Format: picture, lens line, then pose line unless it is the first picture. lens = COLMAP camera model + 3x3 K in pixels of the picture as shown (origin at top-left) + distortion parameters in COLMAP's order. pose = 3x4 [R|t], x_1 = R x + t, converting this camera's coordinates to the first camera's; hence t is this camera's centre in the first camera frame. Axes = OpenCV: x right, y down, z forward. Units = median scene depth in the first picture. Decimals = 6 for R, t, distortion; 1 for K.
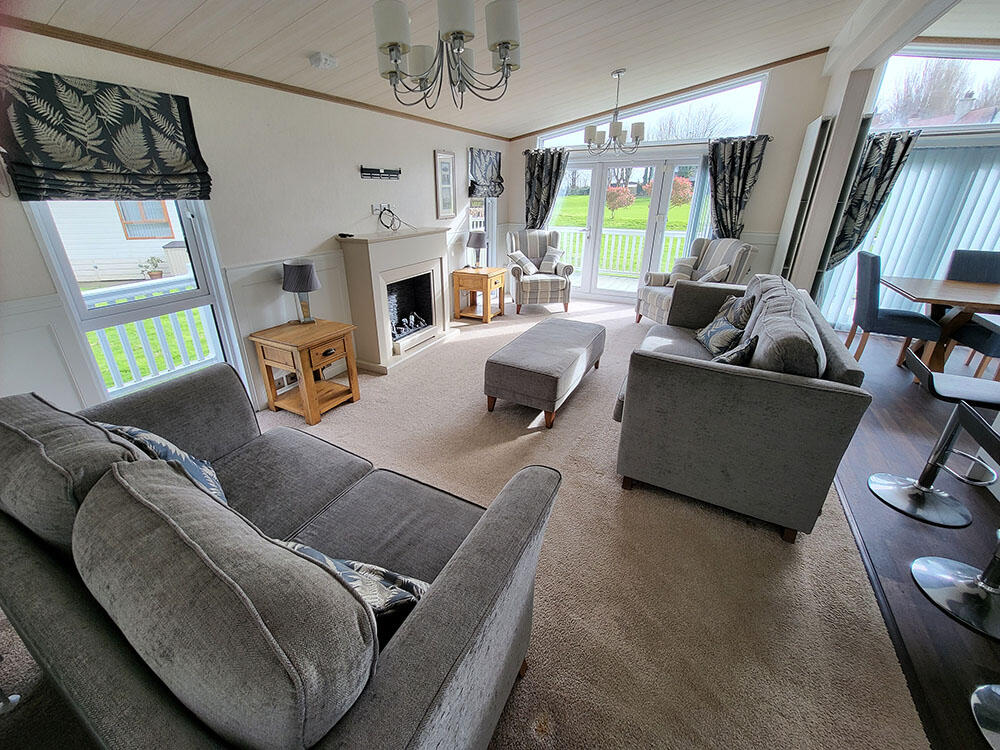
lens RADIAL K [[407.5, 0, 477.5], [0, 407.5, 352.6], [0, 0, 1]] dist [-0.003029, -0.000957]
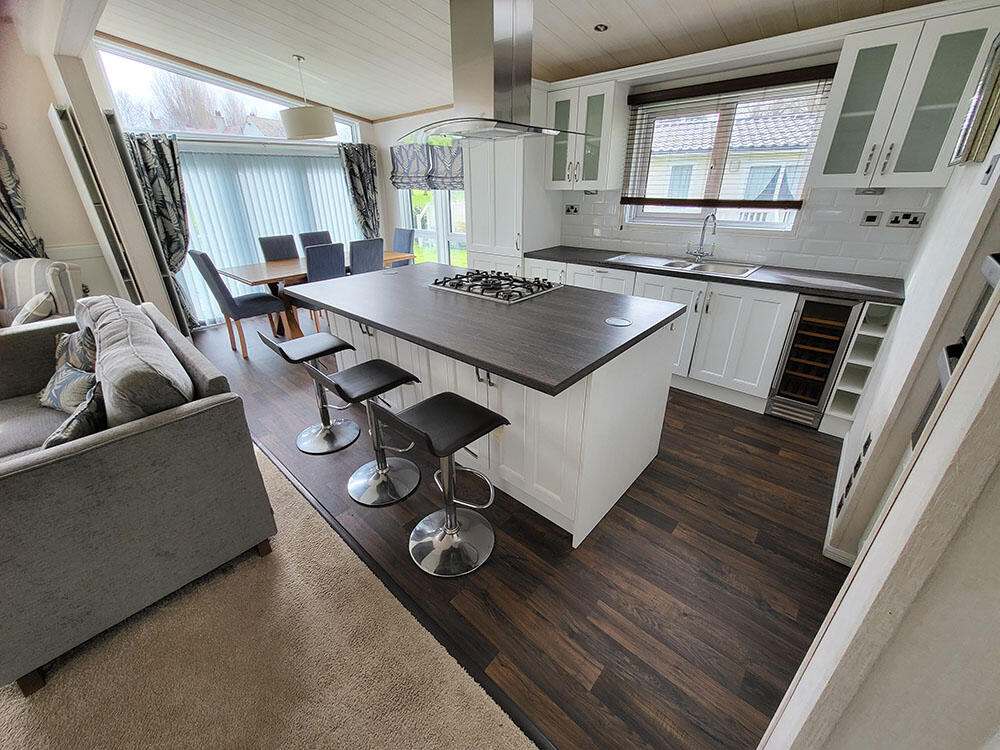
lens RADIAL K [[399.0, 0, 491.9], [0, 399.0, 362.2], [0, 0, 1]] dist [-0.000983, -0.000109]
pose [[0.228949, -0.394486, 0.889923, 0.195088], [0.373157, 0.879934, 0.294057, -0.019010], [-0.899075, 0.264756, 0.348666, 0.050258]]
